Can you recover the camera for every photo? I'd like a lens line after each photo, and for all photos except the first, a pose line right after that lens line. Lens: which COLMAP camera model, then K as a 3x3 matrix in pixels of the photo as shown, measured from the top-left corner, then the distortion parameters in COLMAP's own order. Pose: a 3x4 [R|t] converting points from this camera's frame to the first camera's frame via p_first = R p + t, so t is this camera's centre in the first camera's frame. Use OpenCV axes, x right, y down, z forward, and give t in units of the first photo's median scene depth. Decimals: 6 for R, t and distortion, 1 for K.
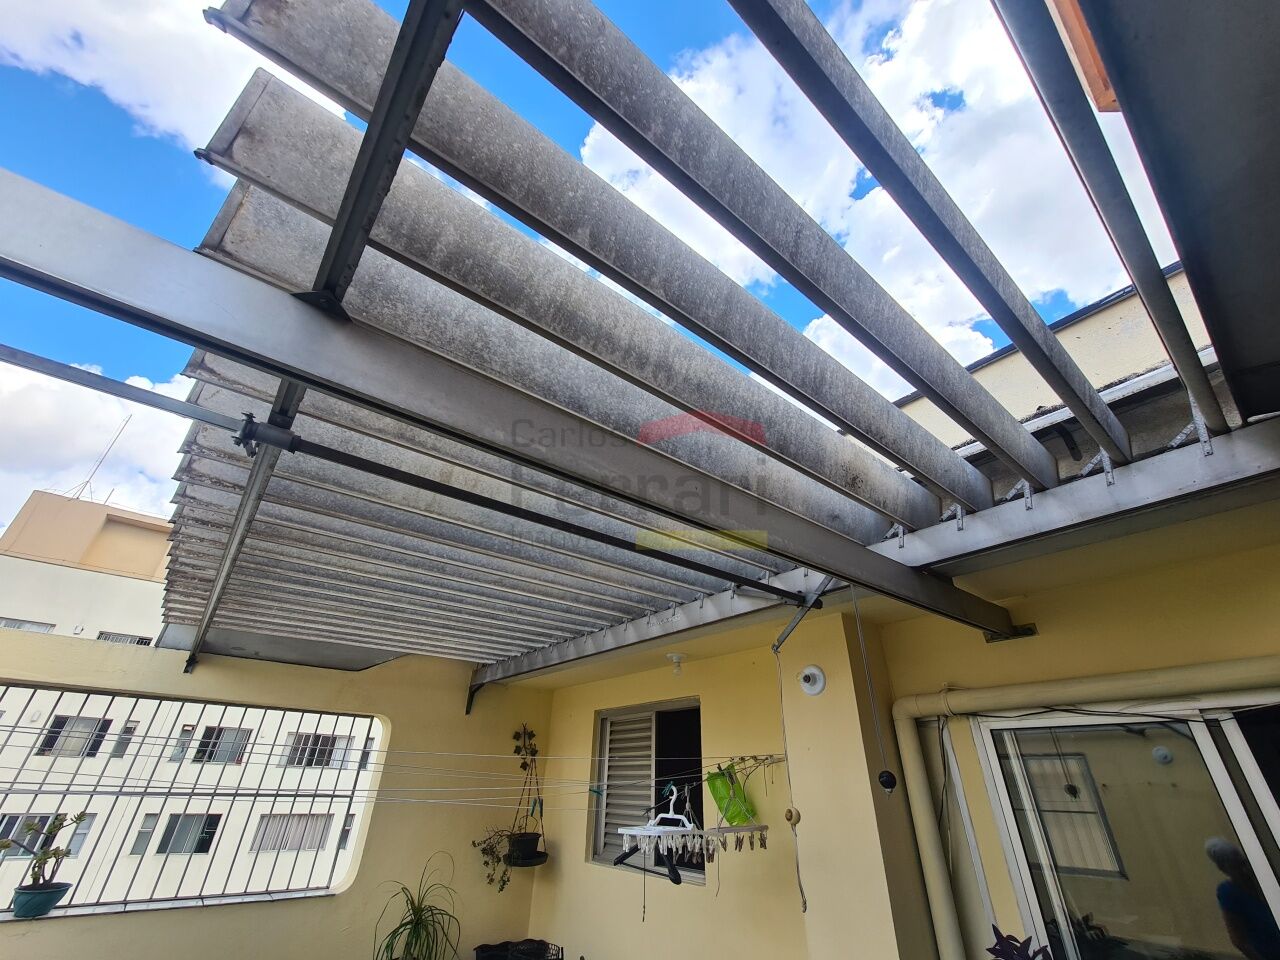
lens RADIAL K [[518.8, 0, 642.1], [0, 518.8, 483.0], [0, 0, 1]] dist [-0.000063, -0.002144]
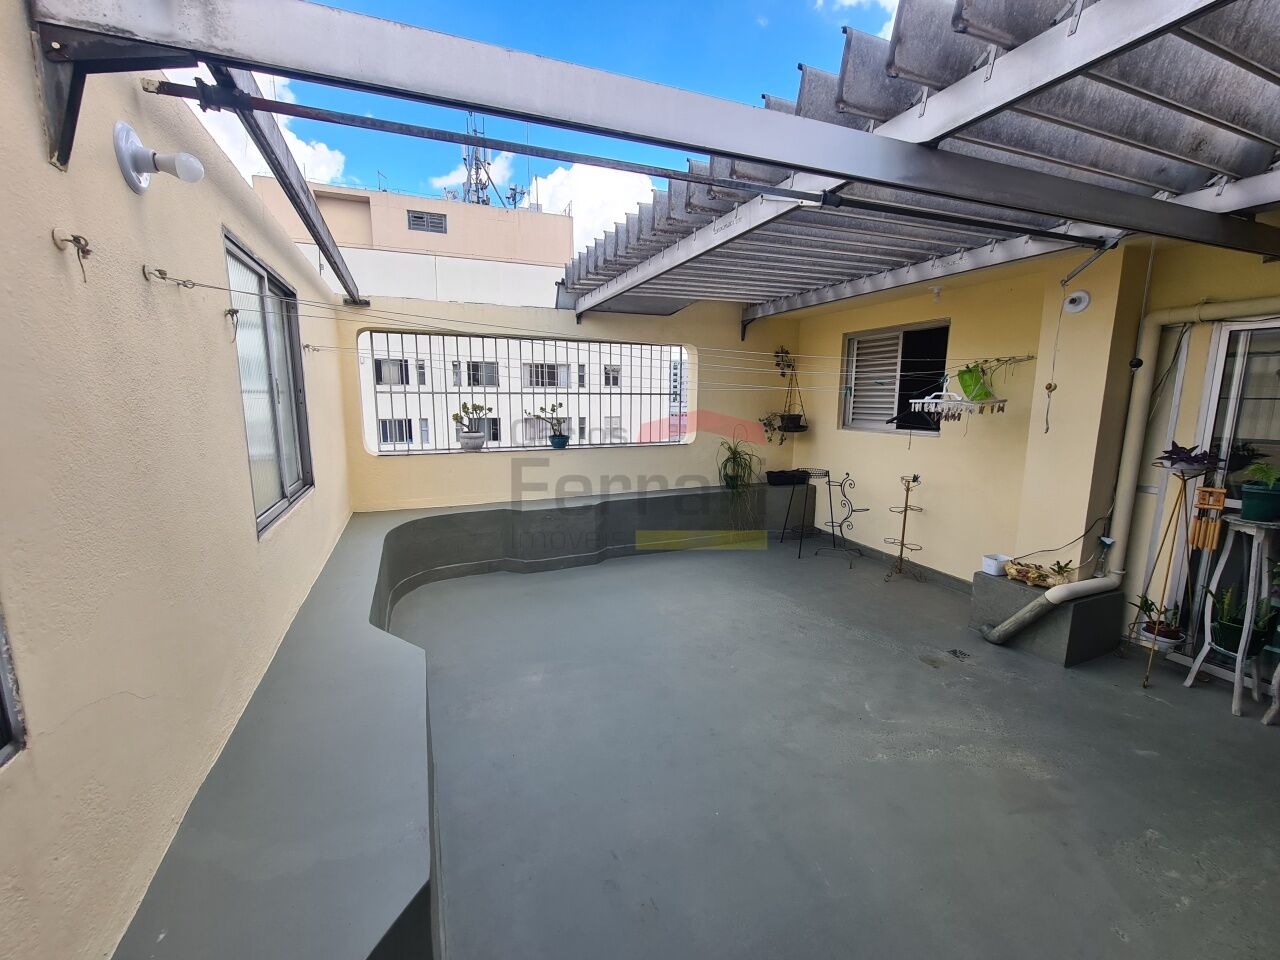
lens RADIAL K [[518.8, 0, 640.0], [0, 518.8, 477.5], [0, 0, 1]] dist [-0.000063, -0.002144]
pose [[0.960902, 0.023317, -0.275907, -0.281740], [0.155194, 0.779867, 0.606401, -0.185926], [0.229310, -0.625510, 0.745757, -0.394139]]
